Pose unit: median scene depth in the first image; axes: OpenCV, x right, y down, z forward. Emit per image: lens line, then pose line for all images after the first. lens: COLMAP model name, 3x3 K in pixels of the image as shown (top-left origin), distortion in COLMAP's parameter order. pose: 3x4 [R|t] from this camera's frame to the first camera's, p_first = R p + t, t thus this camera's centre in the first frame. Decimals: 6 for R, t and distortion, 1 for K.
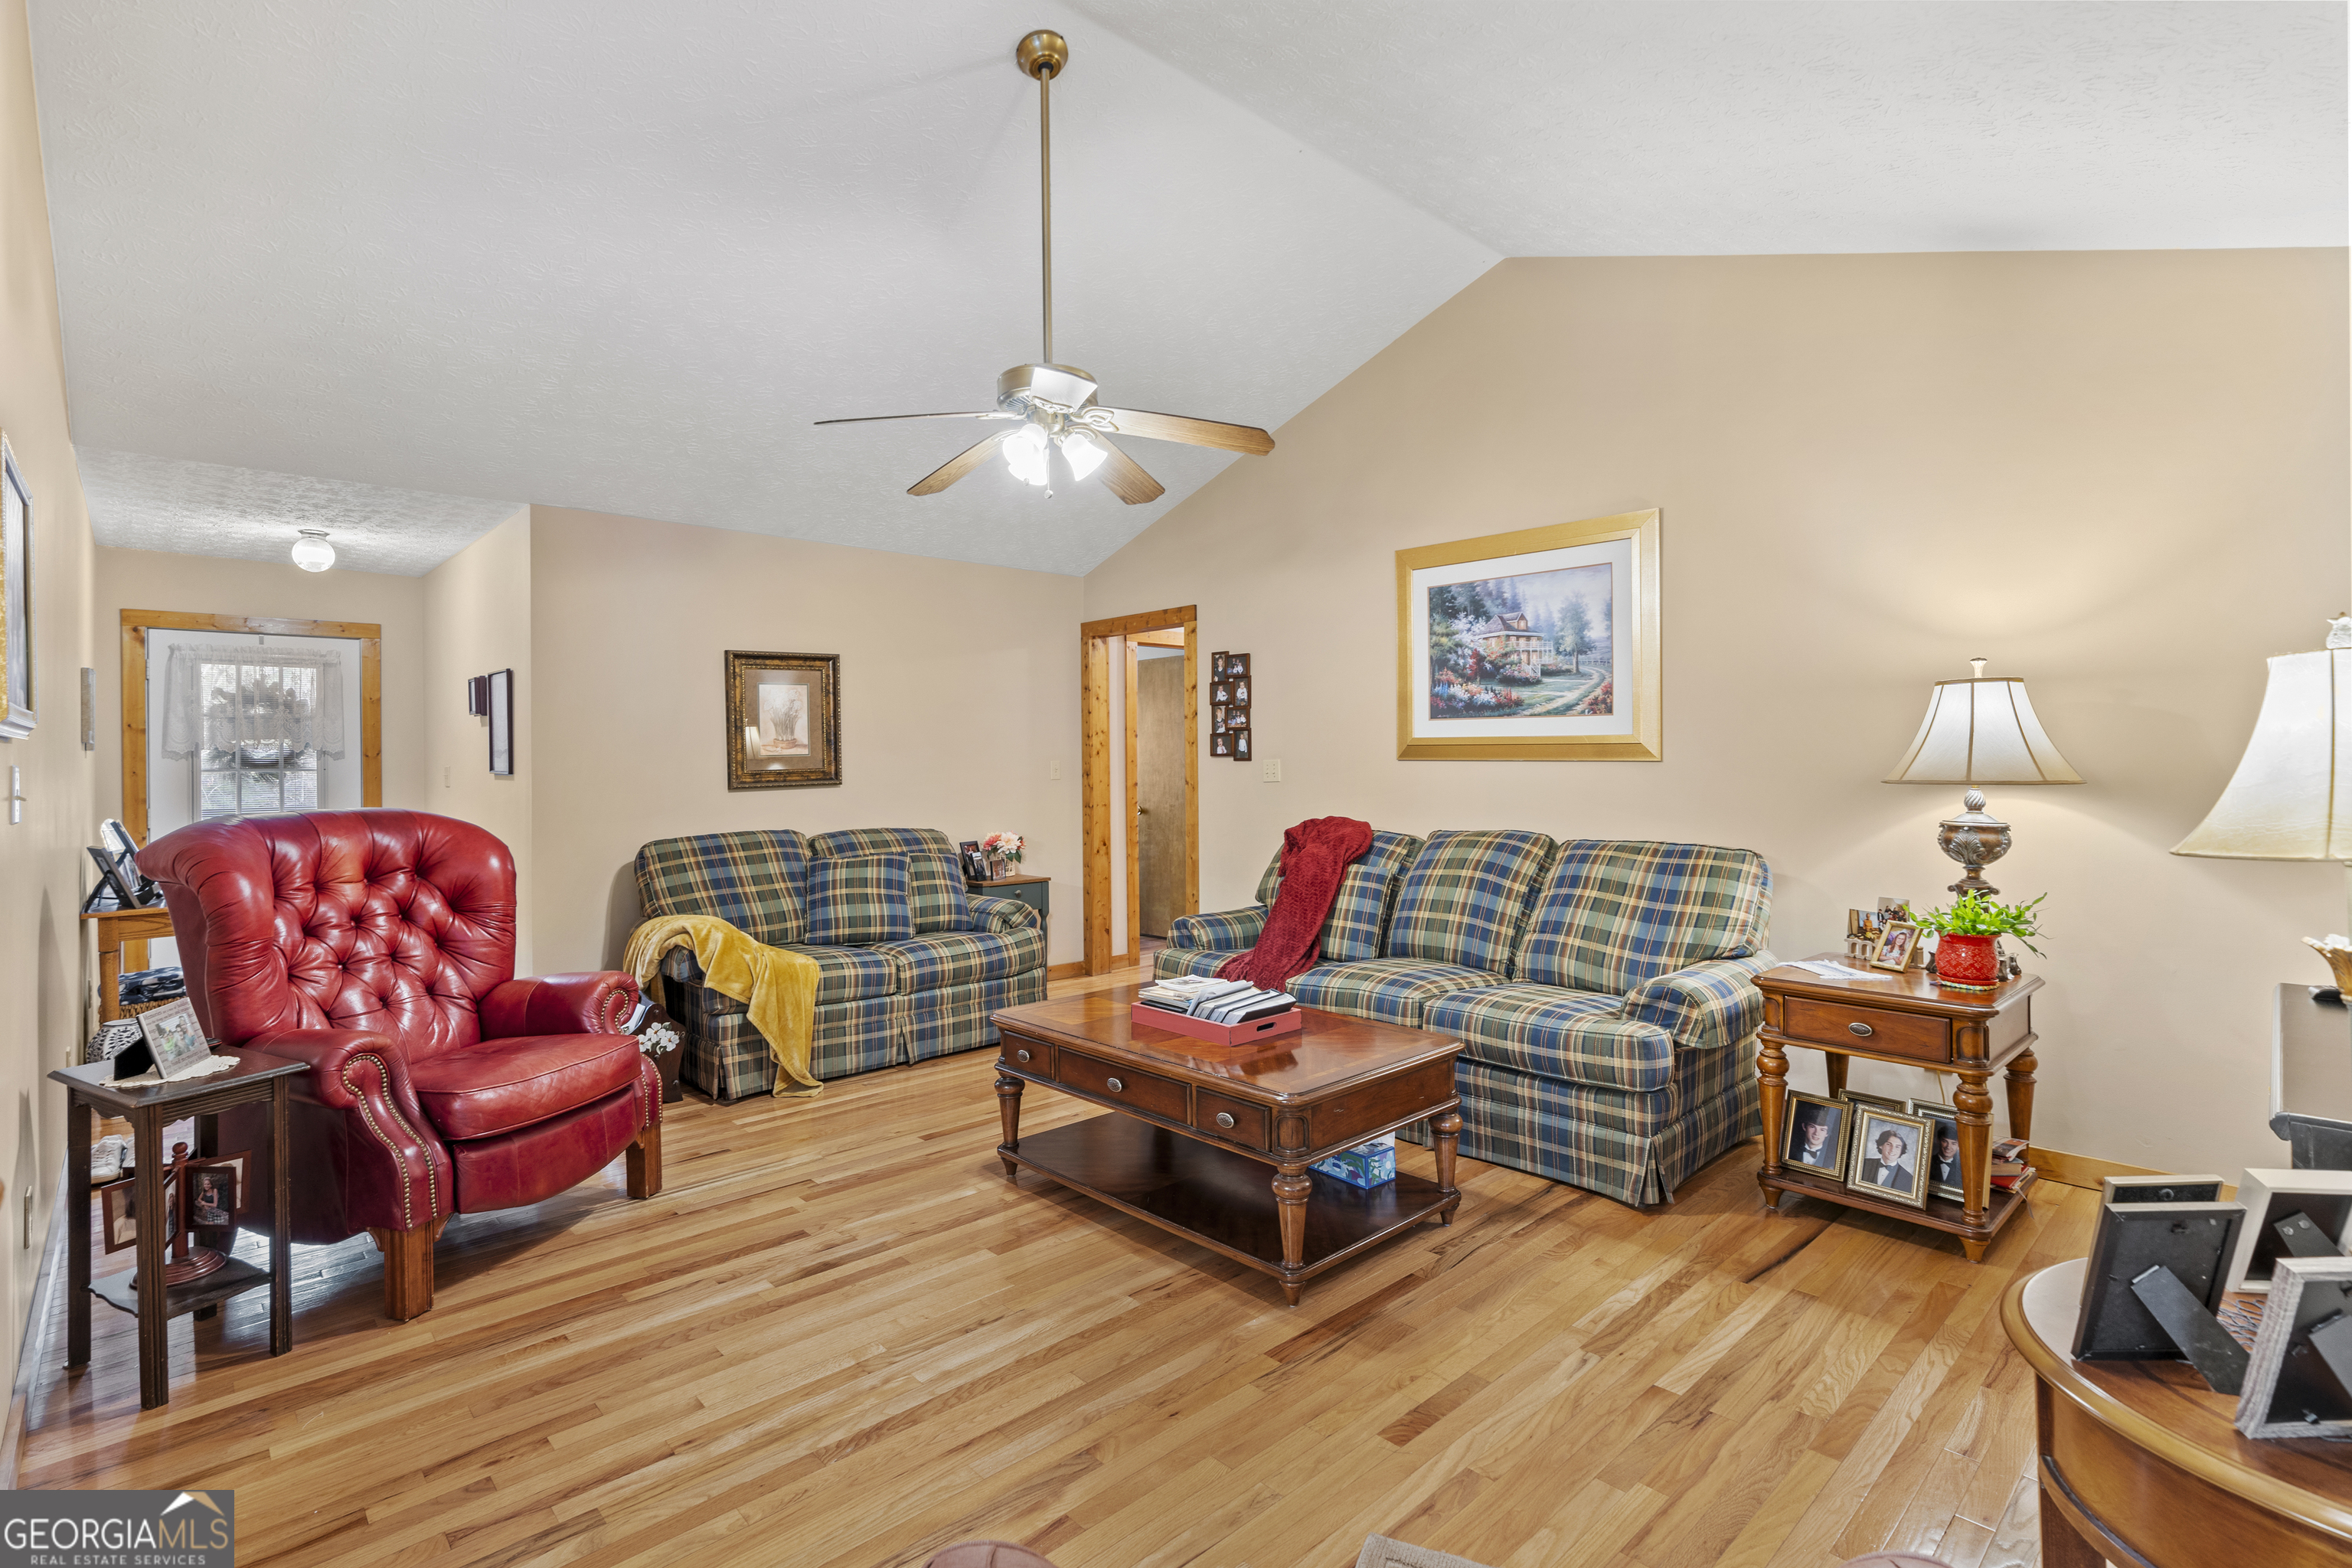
lens RADIAL K [[1108.2, 0, 1173.3], [0, 1108.2, 752.8], [0, 0, 1]] dist [-0.001520, 0.000064]
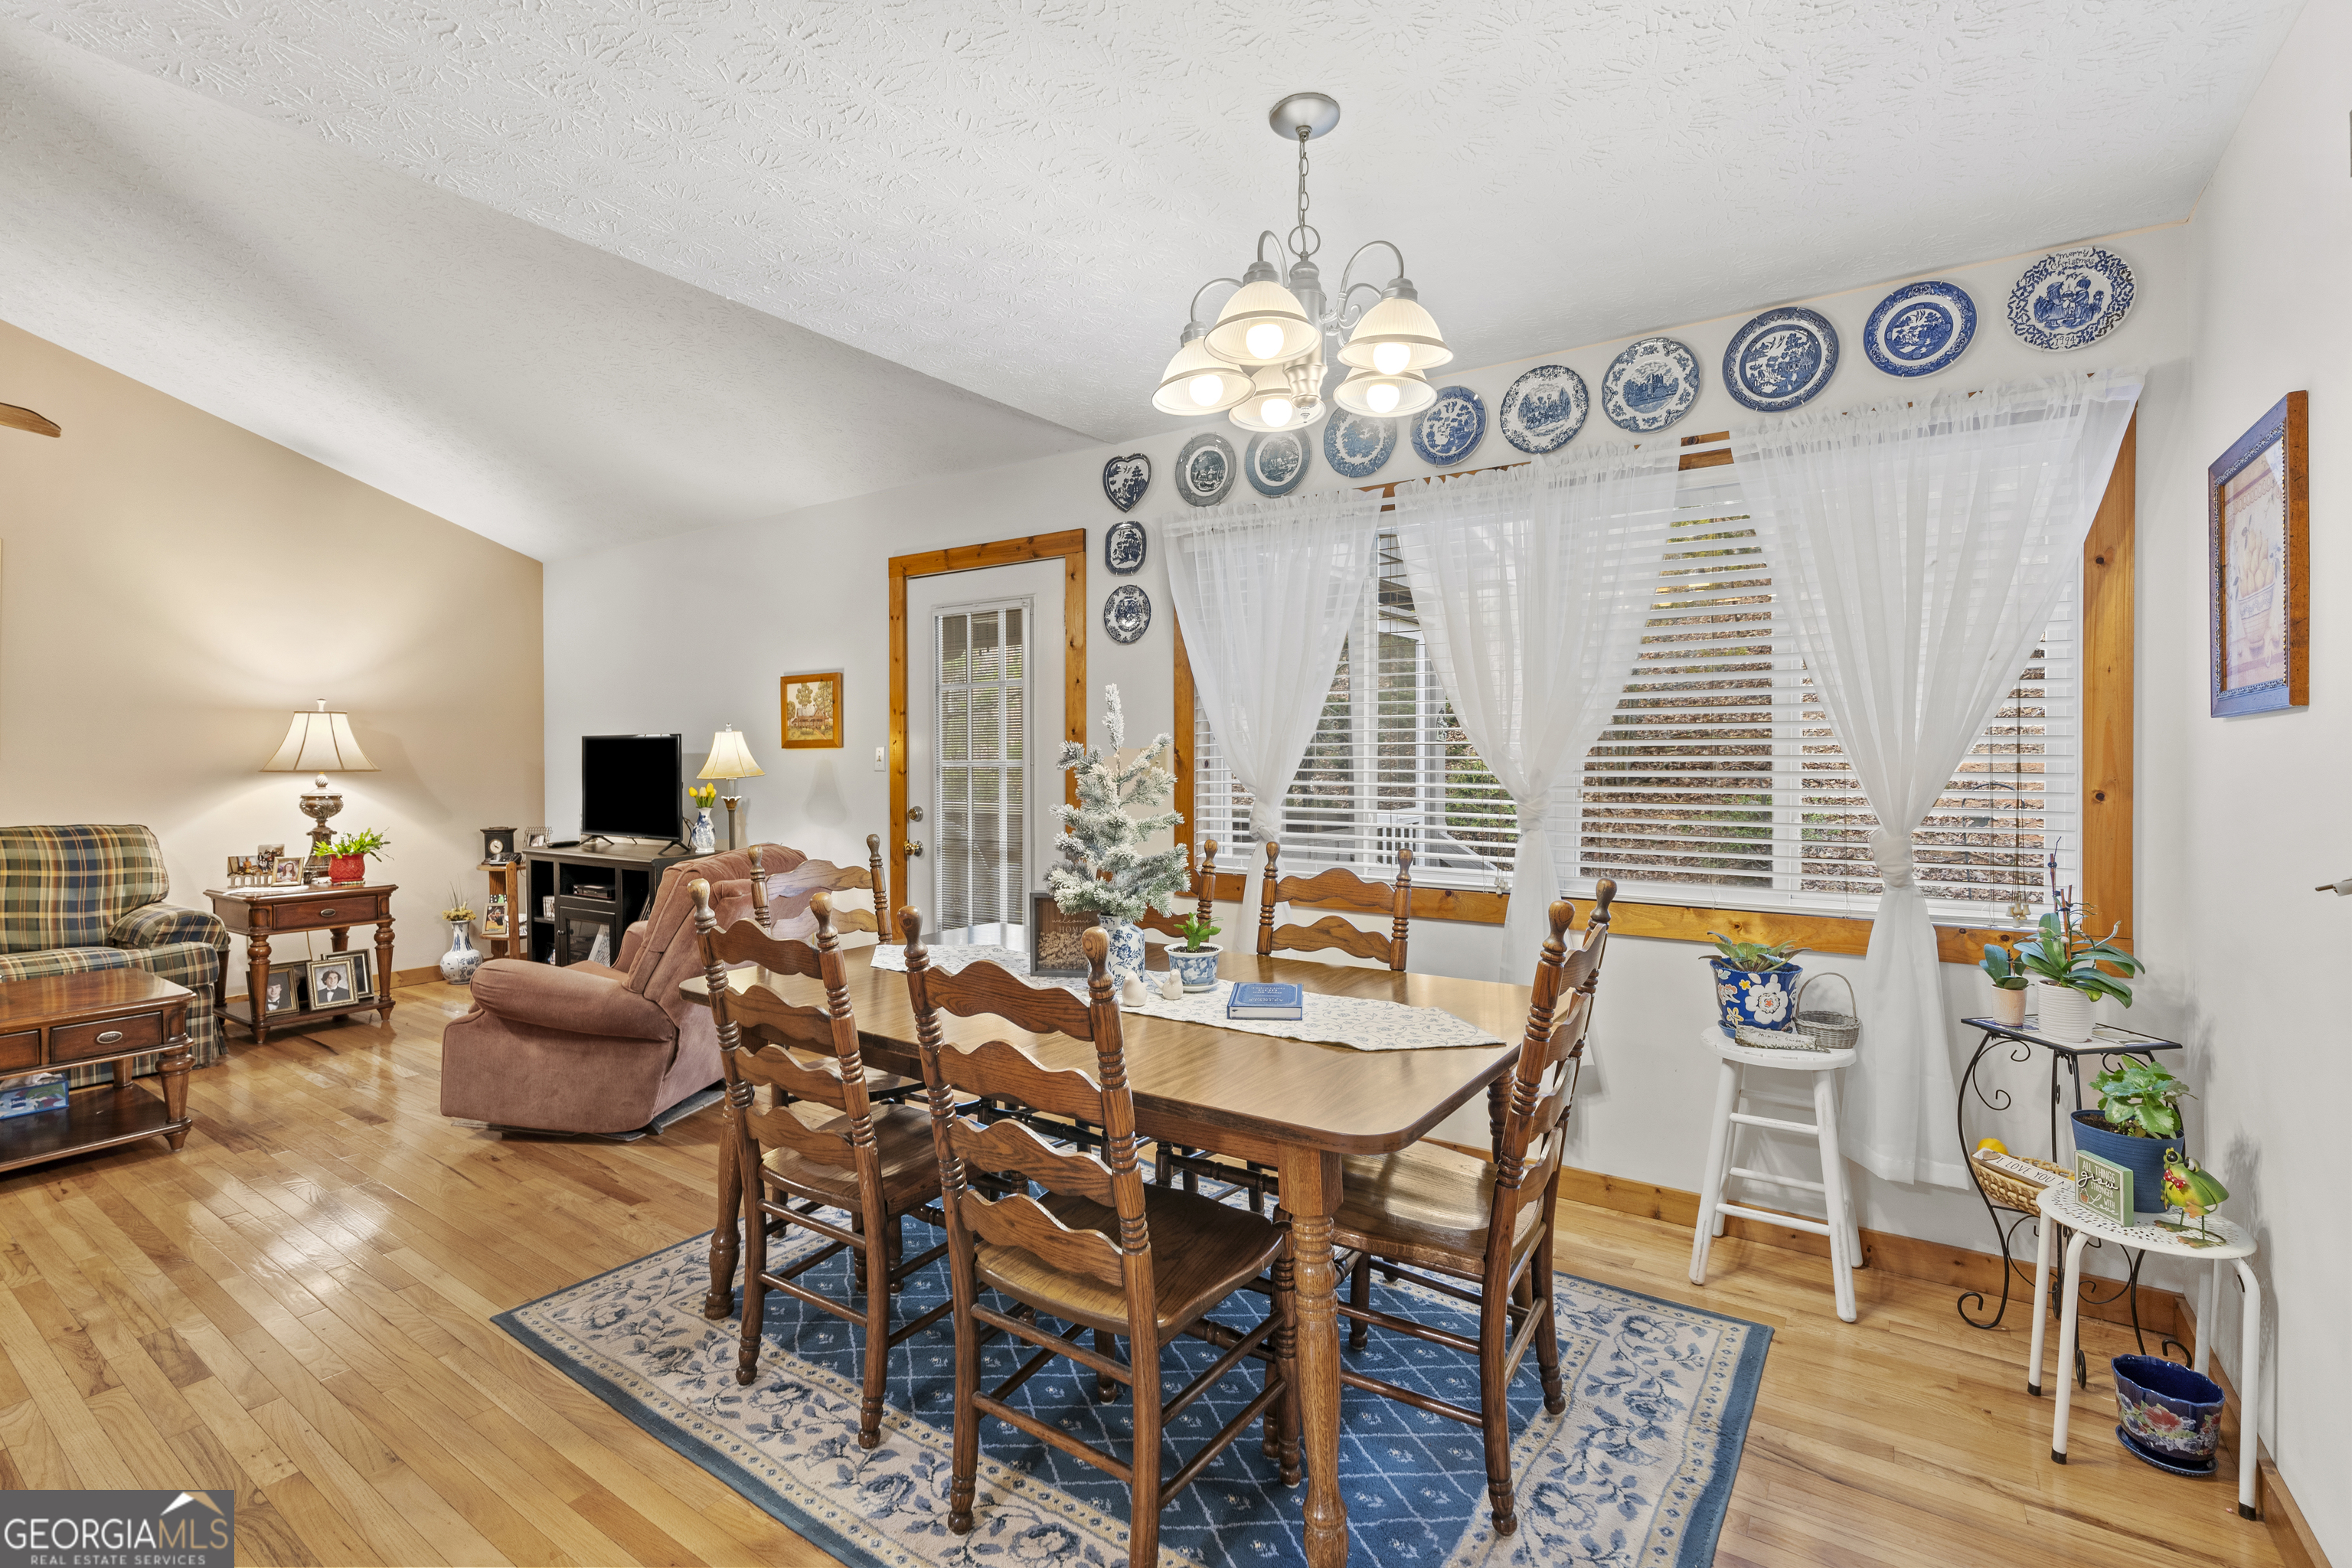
lens RADIAL K [[1065.1, 0, 1175.9], [0, 1065.1, 767.5], [0, 0, 1]] dist [-0.013222, 0.004874]
pose [[-0.230098, -0.000048, 0.973167, -0.838616], [-0.003710, 0.999993, -0.000828, 0.012539], [-0.973160, -0.003801, -0.230097, 0.060799]]
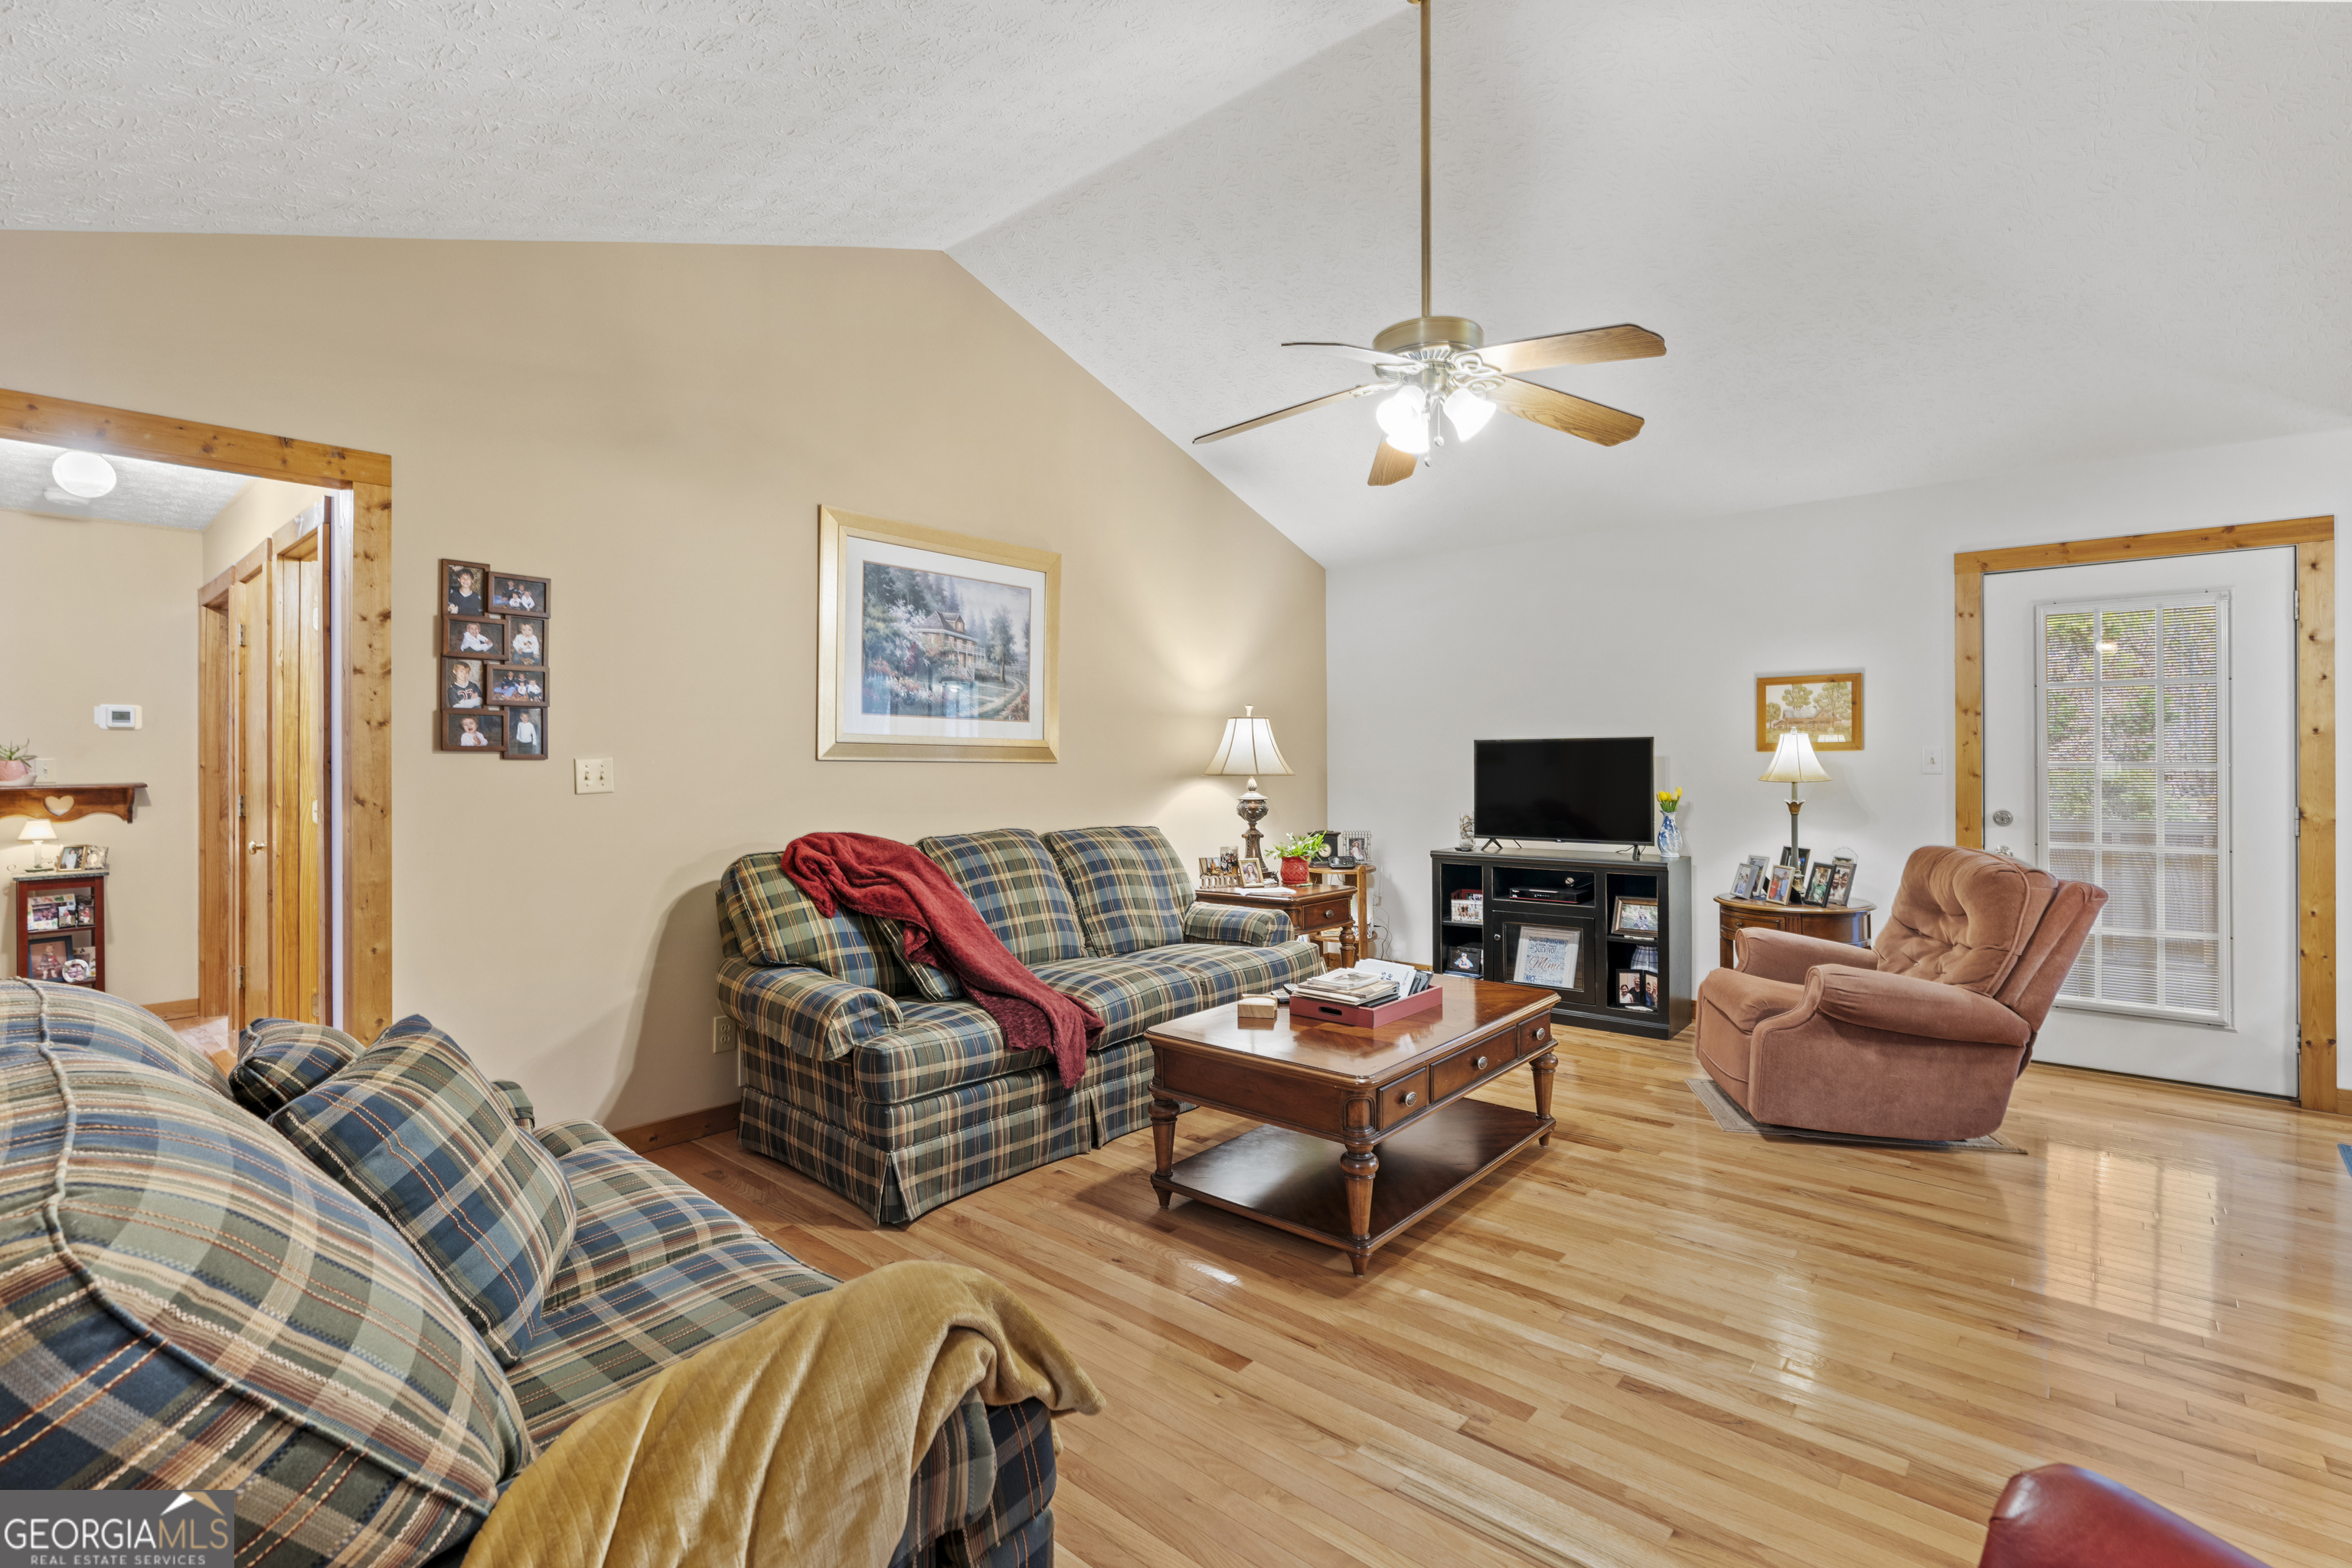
lens RADIAL K [[1065.1, 0, 1170.3], [0, 1065.1, 774.8], [0, 0, 1]] dist [-0.013222, 0.004874]
pose [[-0.105448, -0.002328, 0.994422, -0.678719], [-0.002946, 0.999994, 0.002028, 0.016625], [-0.994420, -0.002716, -0.105455, 0.929098]]
